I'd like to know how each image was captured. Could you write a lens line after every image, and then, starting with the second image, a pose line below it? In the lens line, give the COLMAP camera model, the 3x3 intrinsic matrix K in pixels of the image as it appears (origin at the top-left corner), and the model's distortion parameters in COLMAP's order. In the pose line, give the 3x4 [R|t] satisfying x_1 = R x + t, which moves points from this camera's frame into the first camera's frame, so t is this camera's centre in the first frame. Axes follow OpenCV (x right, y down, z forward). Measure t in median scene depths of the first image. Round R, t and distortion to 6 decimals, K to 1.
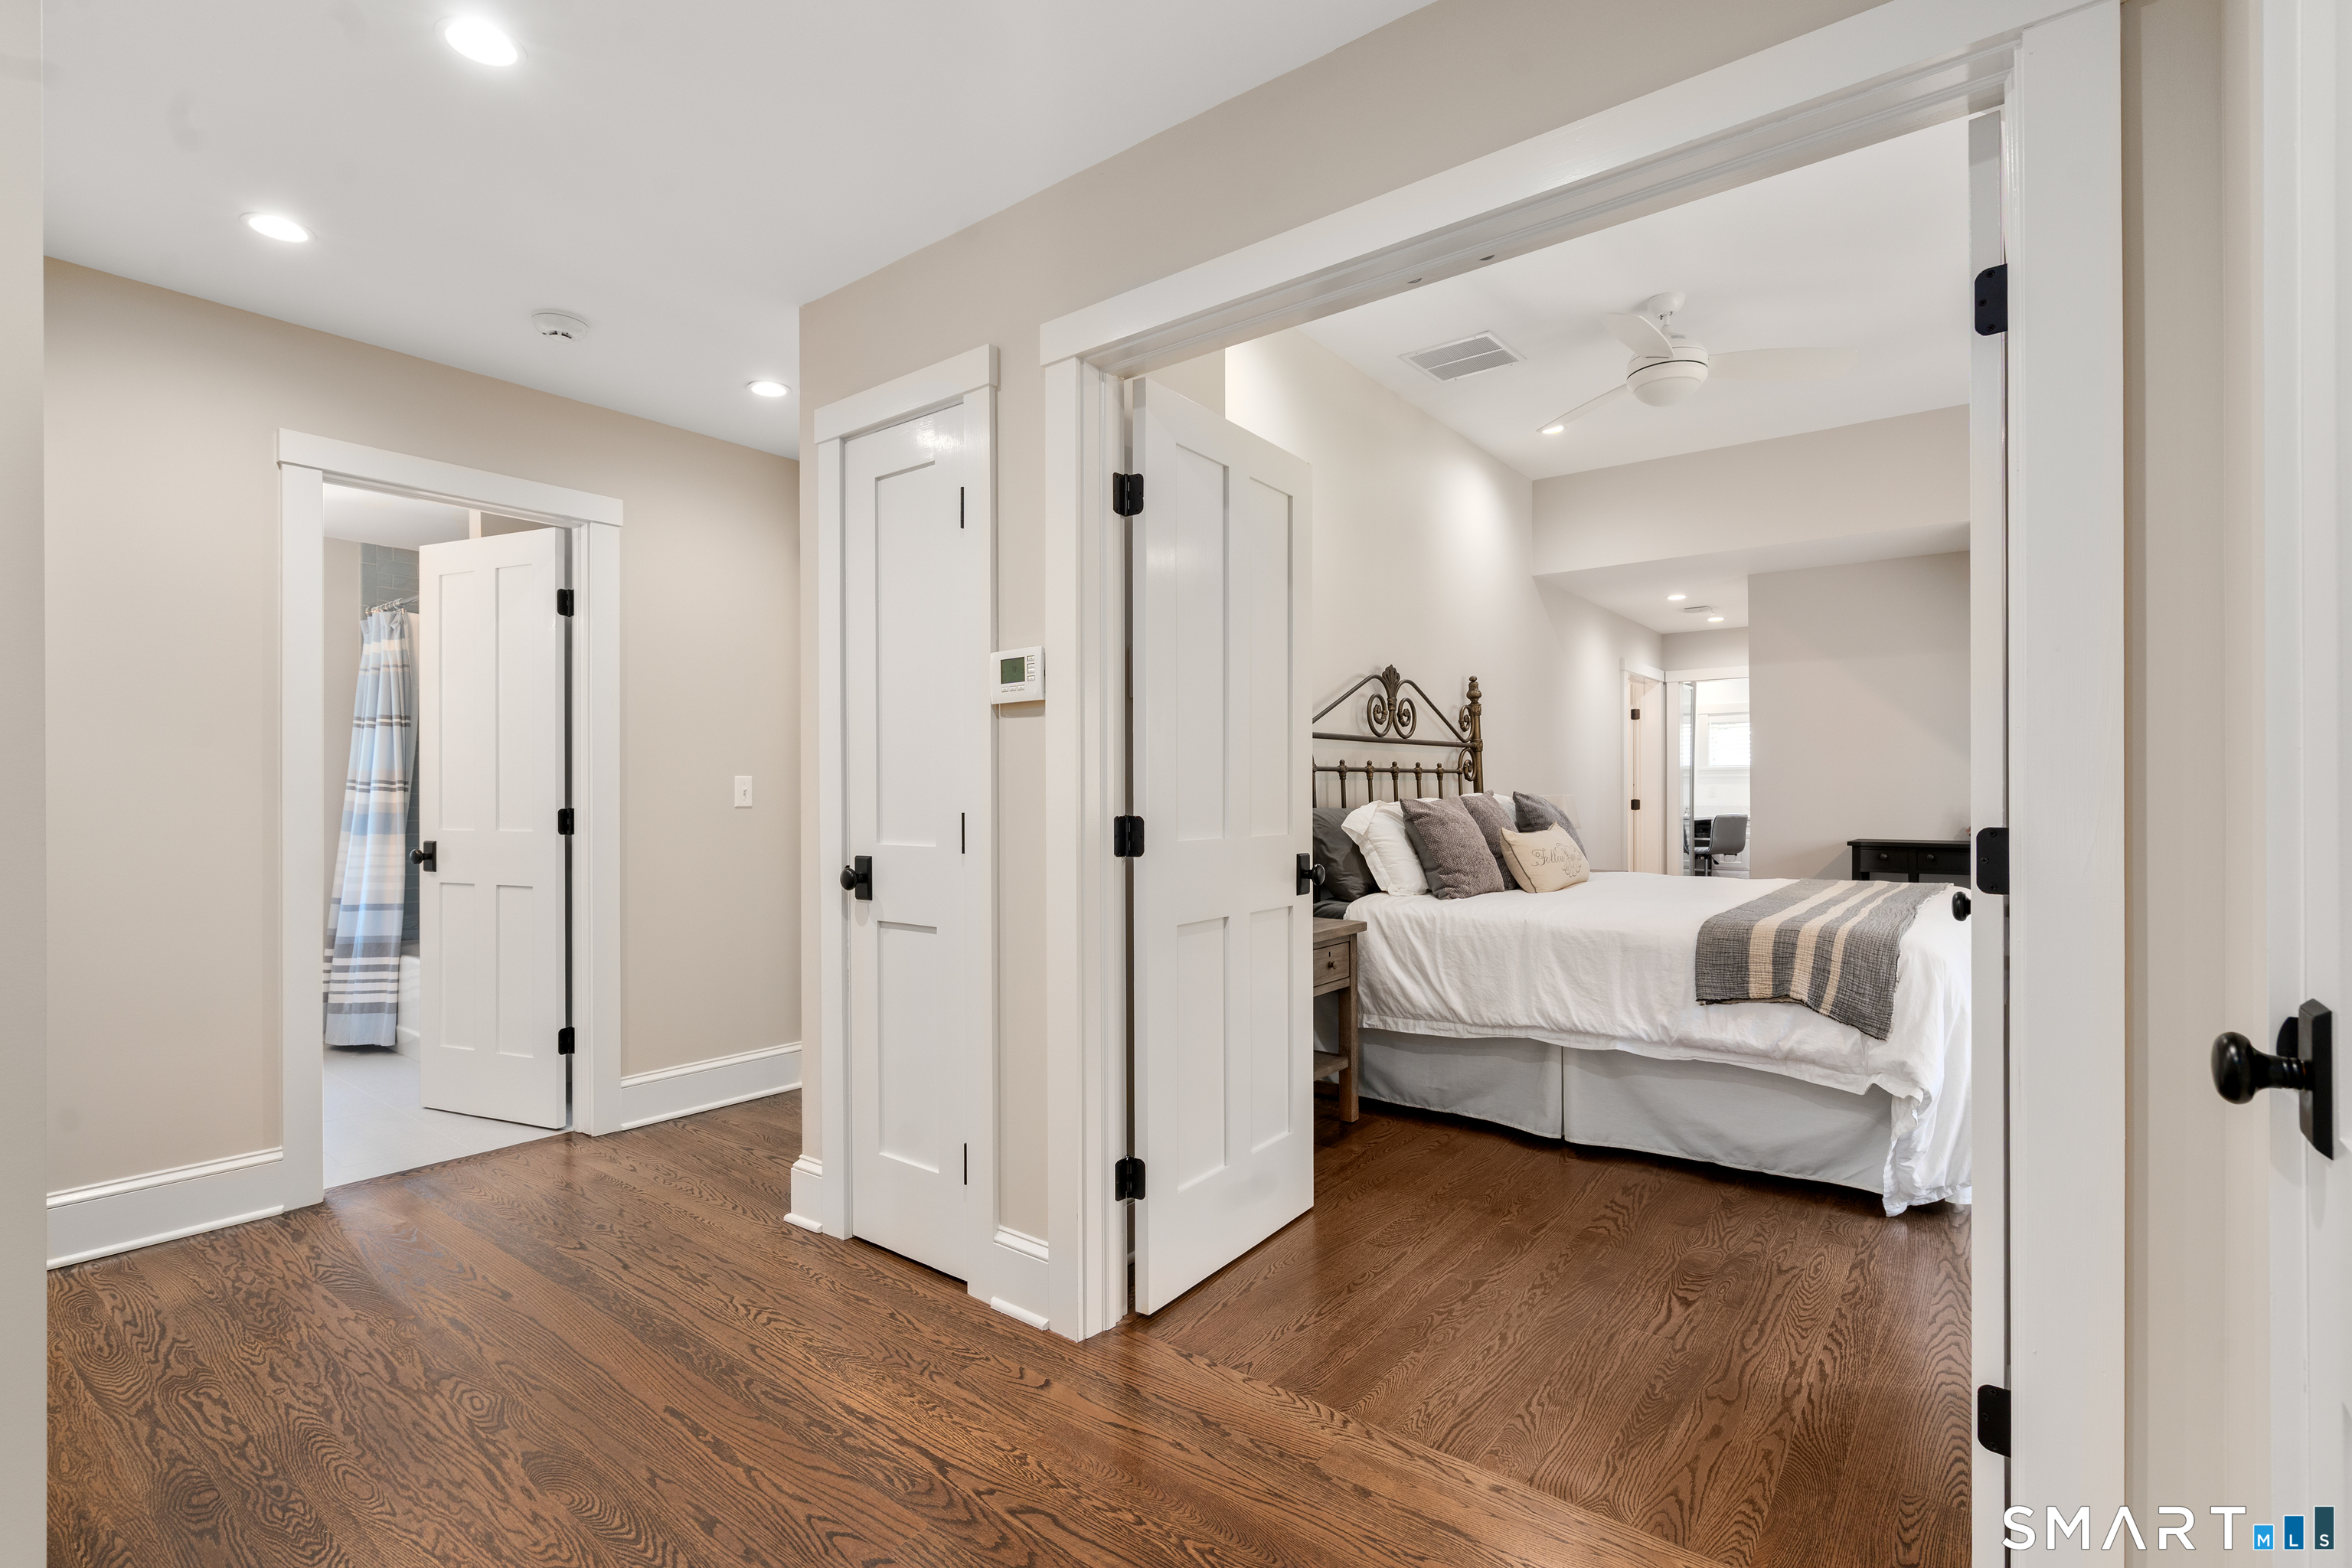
lens RADIAL K [[1075.4, 0, 1175.9], [0, 1075.4, 776.5], [0, 0, 1]] dist [-0.001867, 0.000453]
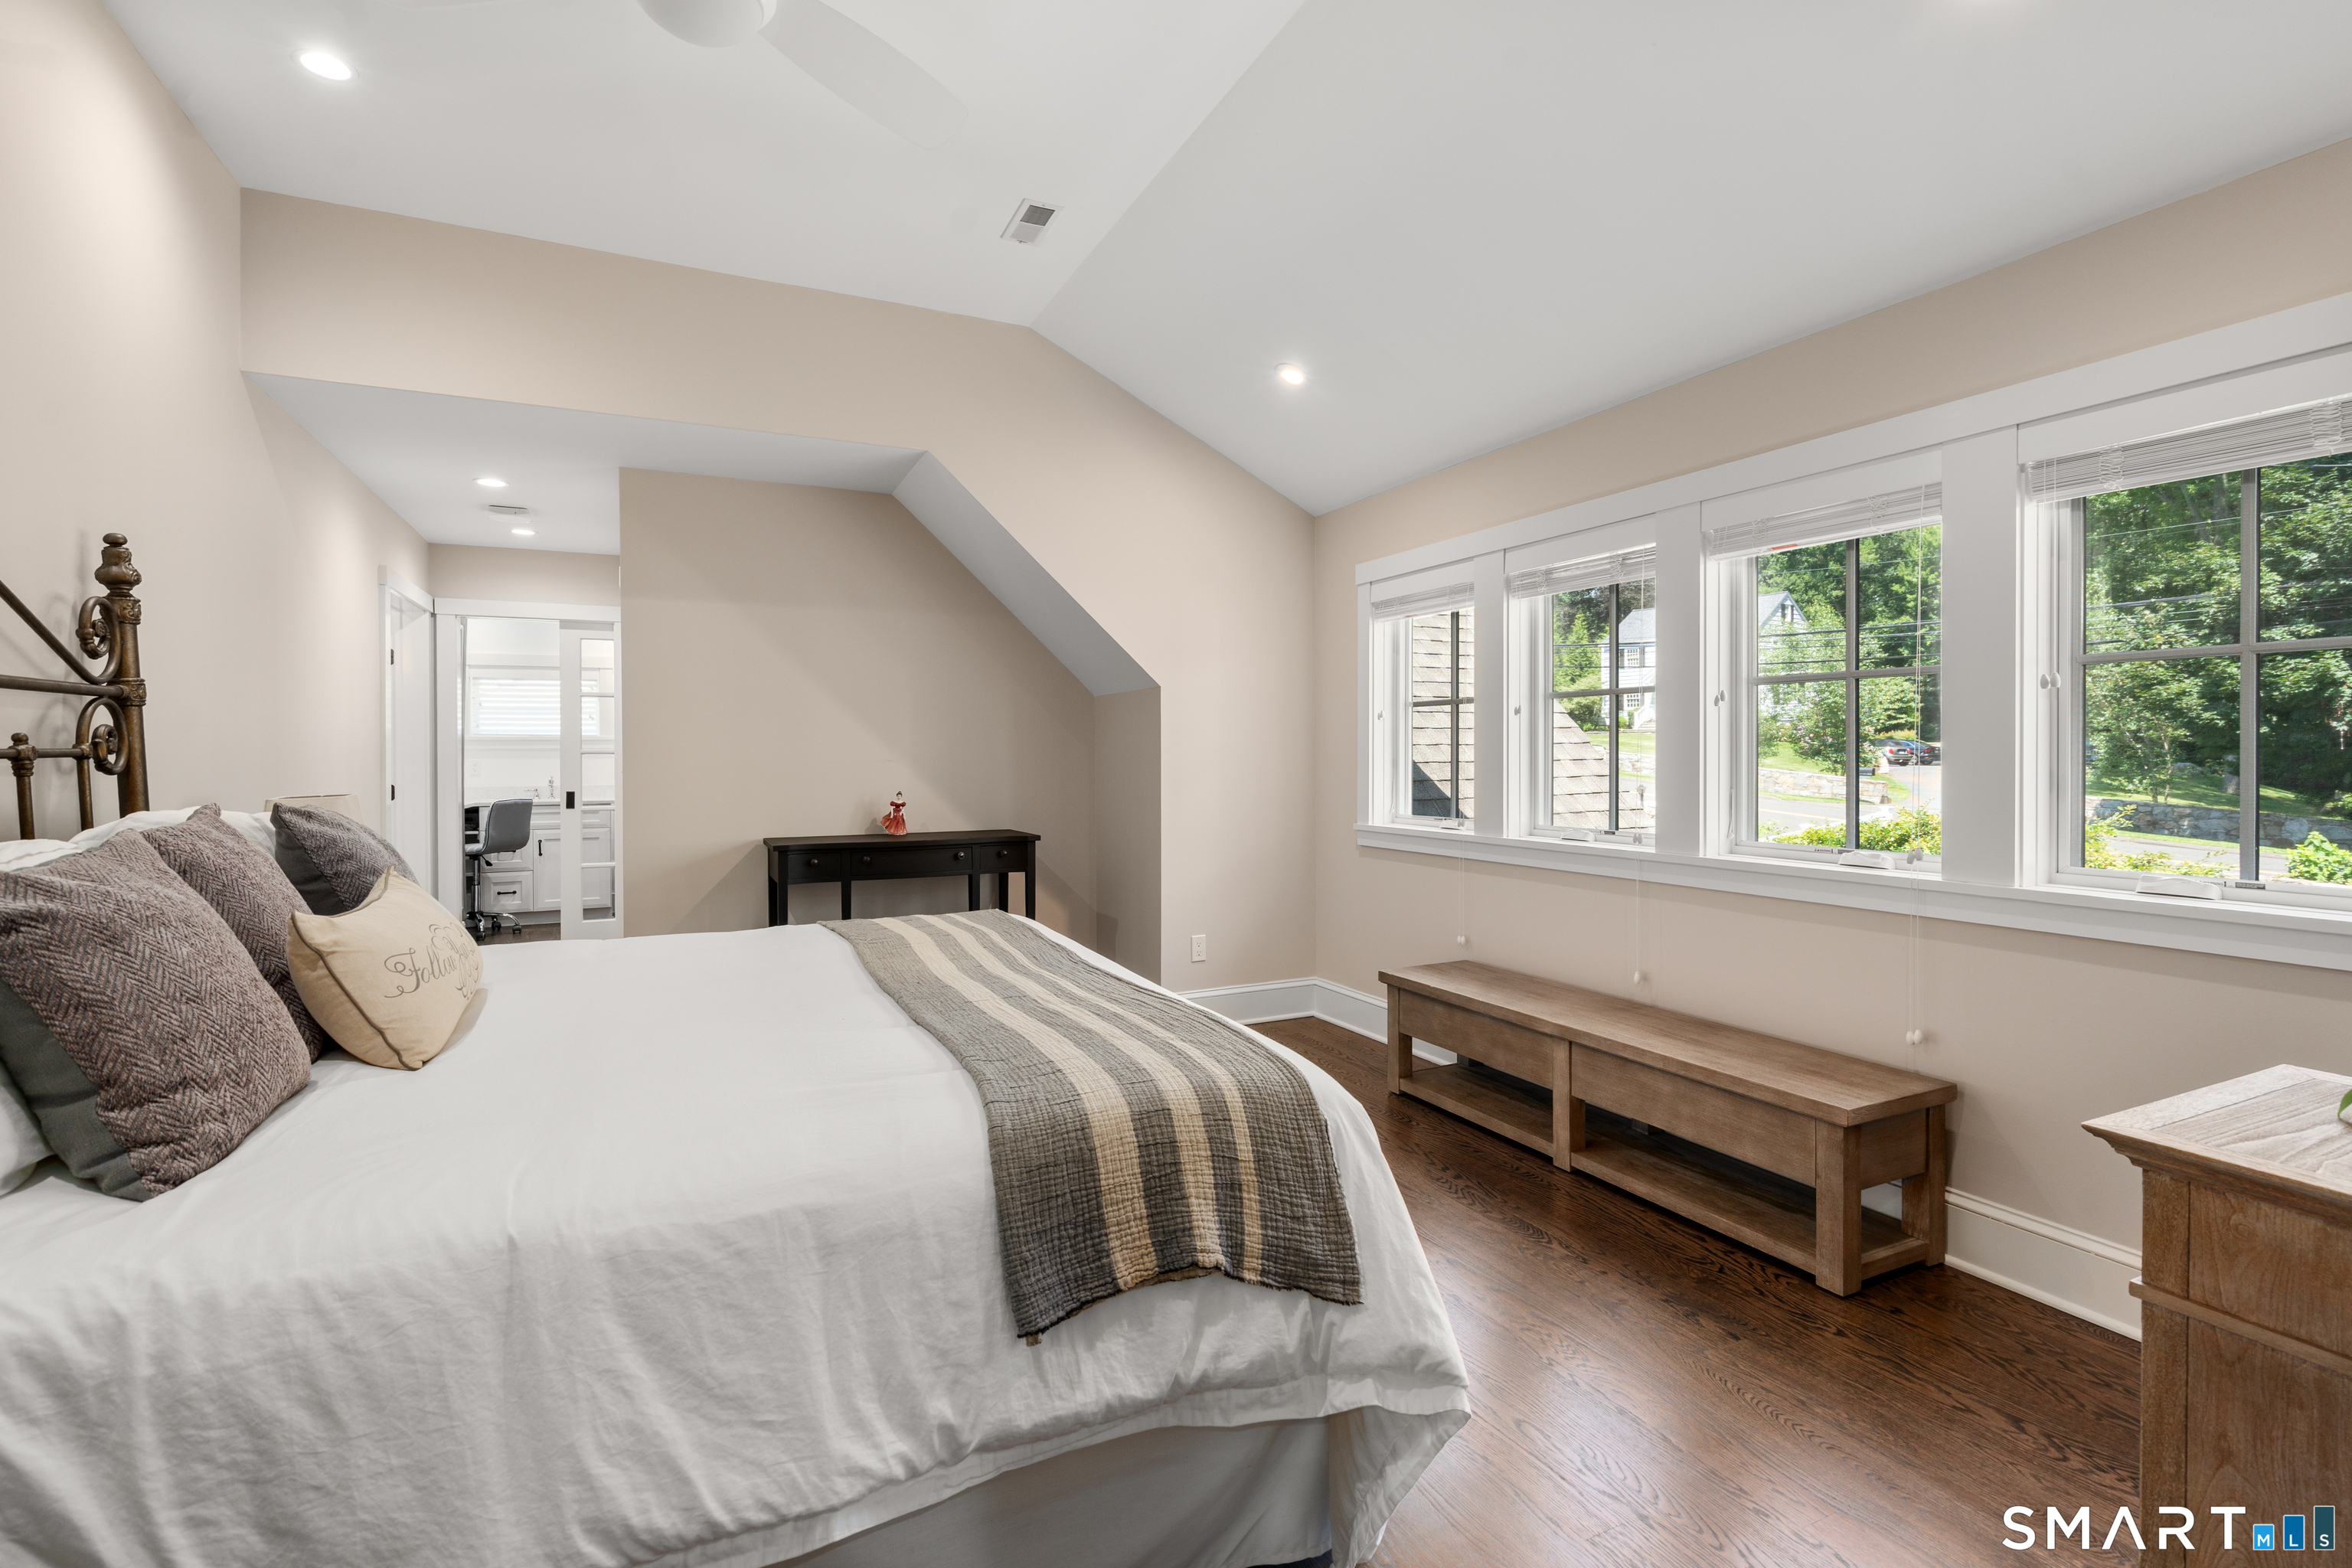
lens RADIAL K [[1072.6, 0, 1175.1], [0, 1072.6, 758.0], [0, 0, 1]] dist [-0.000292, 0.000171]
pose [[0.440893, -0.002831, 0.897555, 0.103588], [-0.013775, 0.999856, 0.009920, -0.016906], [-0.897454, -0.016737, 0.440790, 0.582077]]
